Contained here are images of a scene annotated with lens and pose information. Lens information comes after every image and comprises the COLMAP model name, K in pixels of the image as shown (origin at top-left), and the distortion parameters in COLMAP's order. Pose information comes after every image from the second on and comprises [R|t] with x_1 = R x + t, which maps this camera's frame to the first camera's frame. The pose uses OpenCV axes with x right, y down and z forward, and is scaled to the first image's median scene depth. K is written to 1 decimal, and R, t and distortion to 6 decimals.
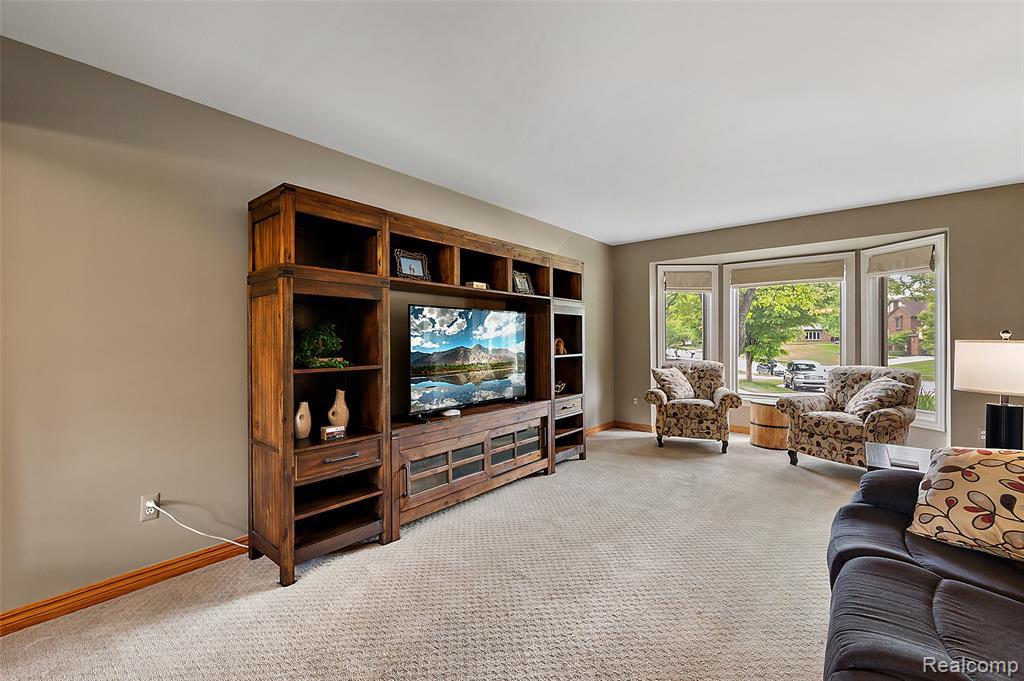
lens RADIAL K [[422.8, 0, 511.4], [0, 422.8, 342.1], [0, 0, 1]] dist [-0.000186, -0.000355]
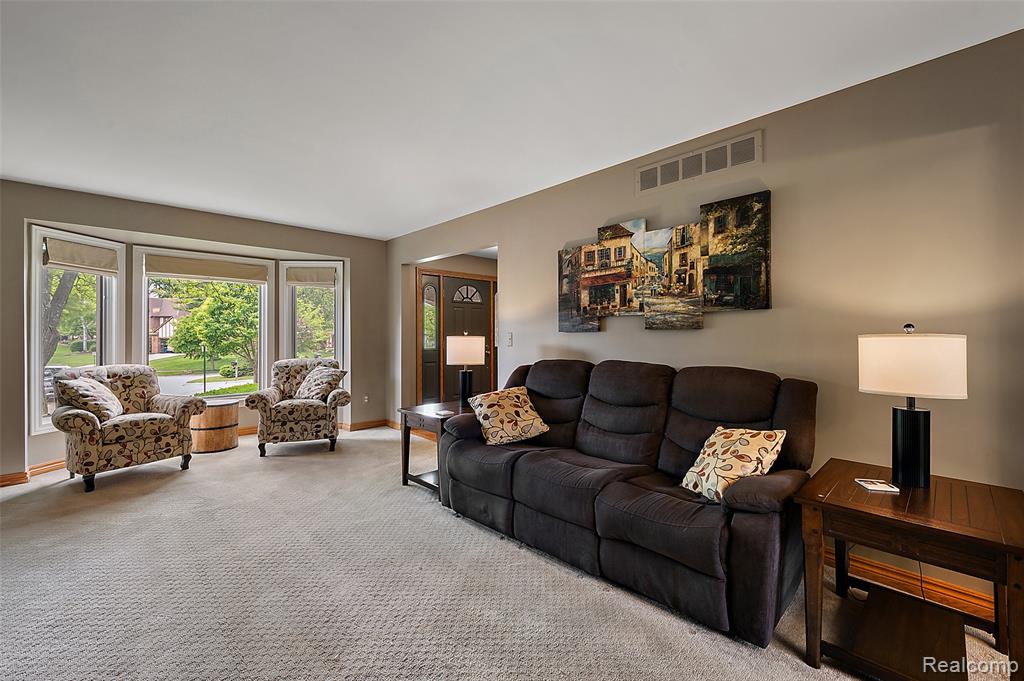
lens RADIAL K [[422.8, 0, 511.2], [0, 422.8, 336.4], [0, 0, 1]] dist [-0.000186, -0.000355]
pose [[0.124901, 0.000296, 0.992169, -0.290890], [0.010534, 0.999943, -0.001625, 0.000937], [-0.992113, 0.010654, 0.124891, 0.253344]]
